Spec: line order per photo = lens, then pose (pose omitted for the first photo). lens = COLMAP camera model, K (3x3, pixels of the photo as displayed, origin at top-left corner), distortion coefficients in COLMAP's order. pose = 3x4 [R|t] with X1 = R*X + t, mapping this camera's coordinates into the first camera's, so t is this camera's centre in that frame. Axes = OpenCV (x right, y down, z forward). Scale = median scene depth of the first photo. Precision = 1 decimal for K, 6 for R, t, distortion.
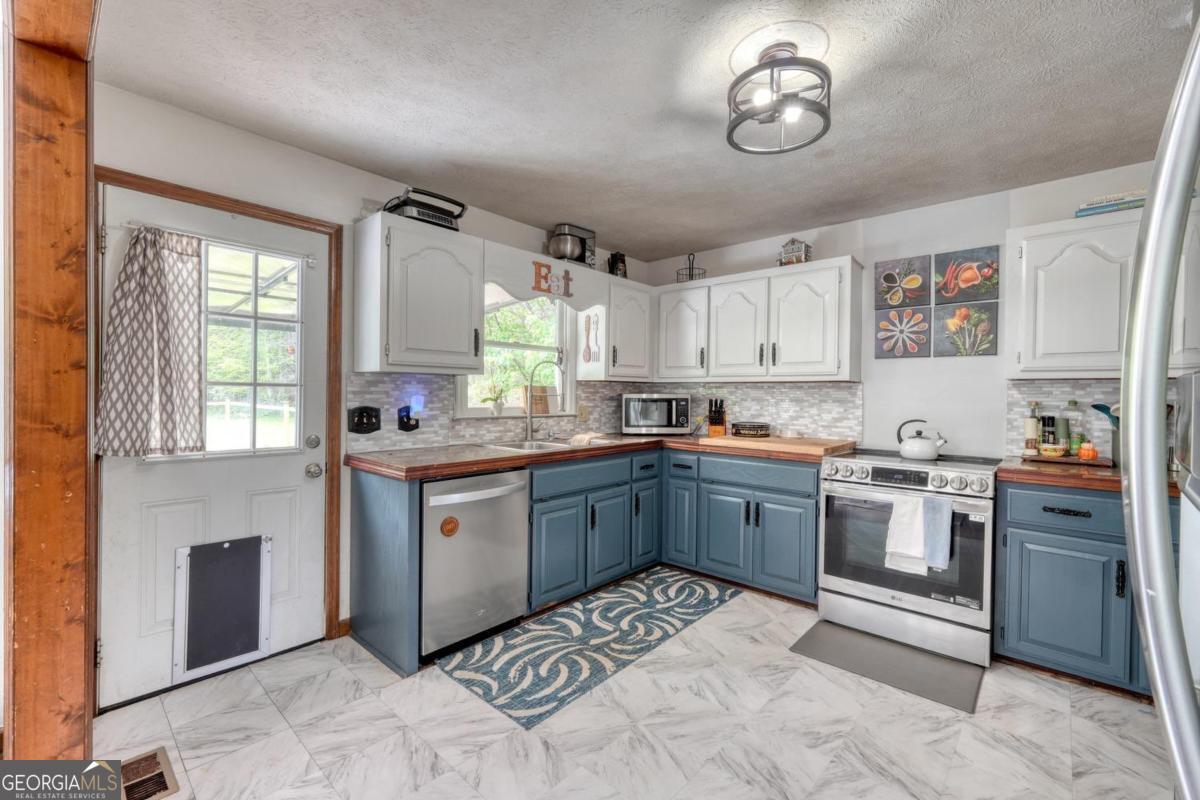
lens RADIAL K [[507.4, 0, 596.5], [0, 507.4, 396.1], [0, 0, 1]] dist [-0.006187, 0.003407]
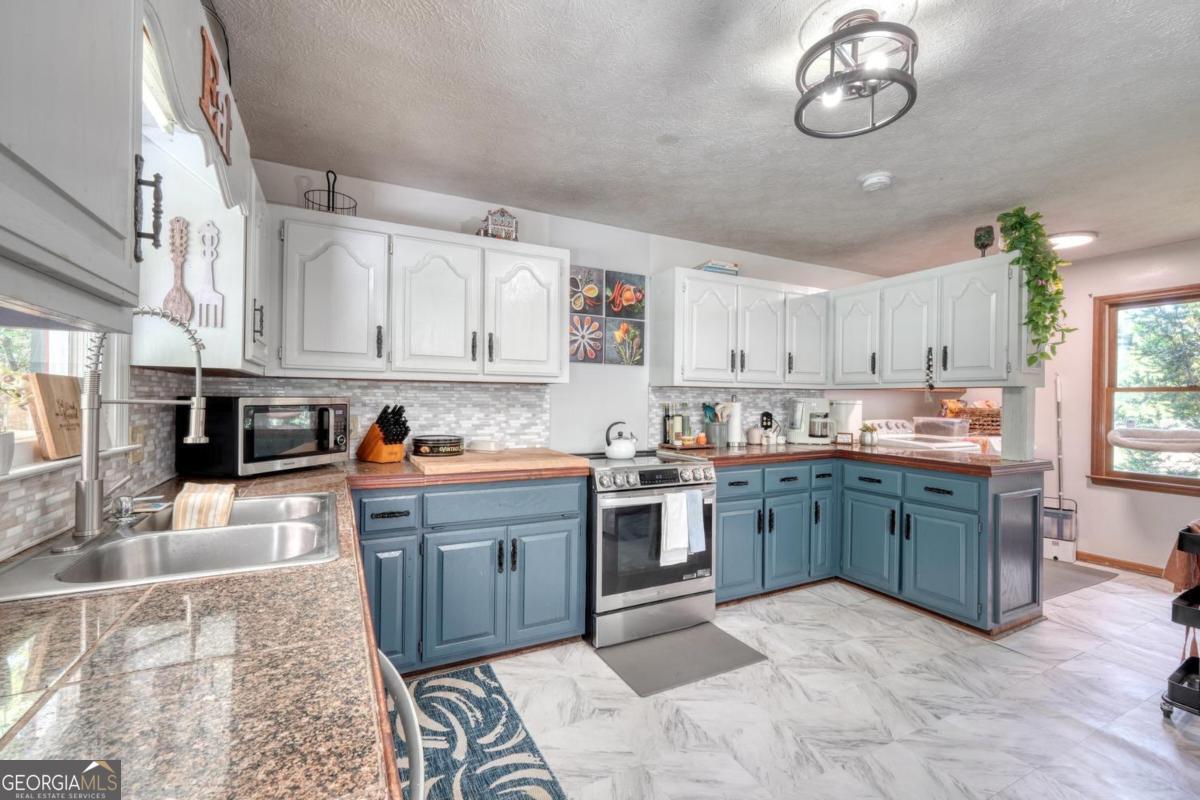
lens RADIAL K [[507.4, 0, 593.2], [0, 507.4, 400.1], [0, 0, 1]] dist [-0.006187, 0.003407]
pose [[0.357340, -0.007231, 0.933947, -0.364083], [-0.000457, 0.999969, 0.007918, -0.007474], [-0.933974, -0.003257, 0.357325, 0.627432]]
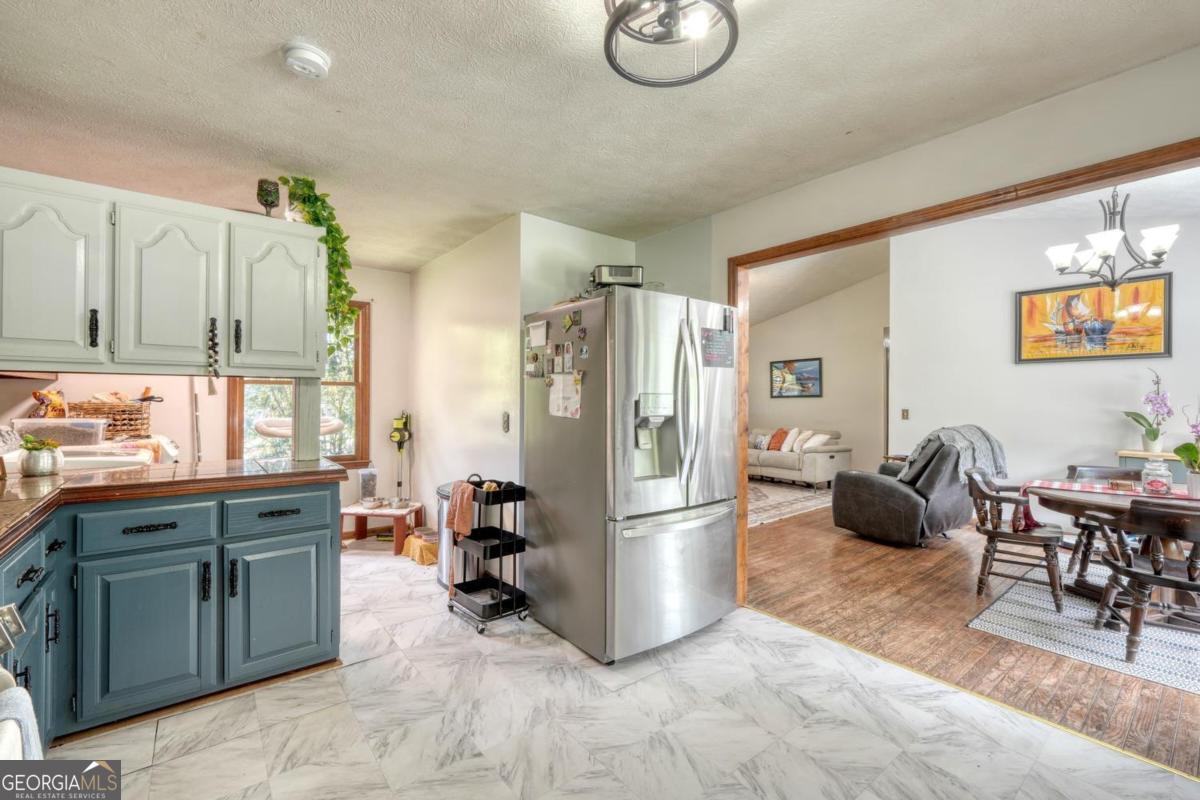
lens RADIAL K [[507.4, 0, 594.1], [0, 507.4, 398.8], [0, 0, 1]] dist [-0.006187, 0.003407]
pose [[-0.987505, -0.015953, 0.156780, 0.192452], [-0.014422, 0.999837, 0.010898, -0.006672], [-0.156928, 0.008500, -0.987573, 0.991871]]
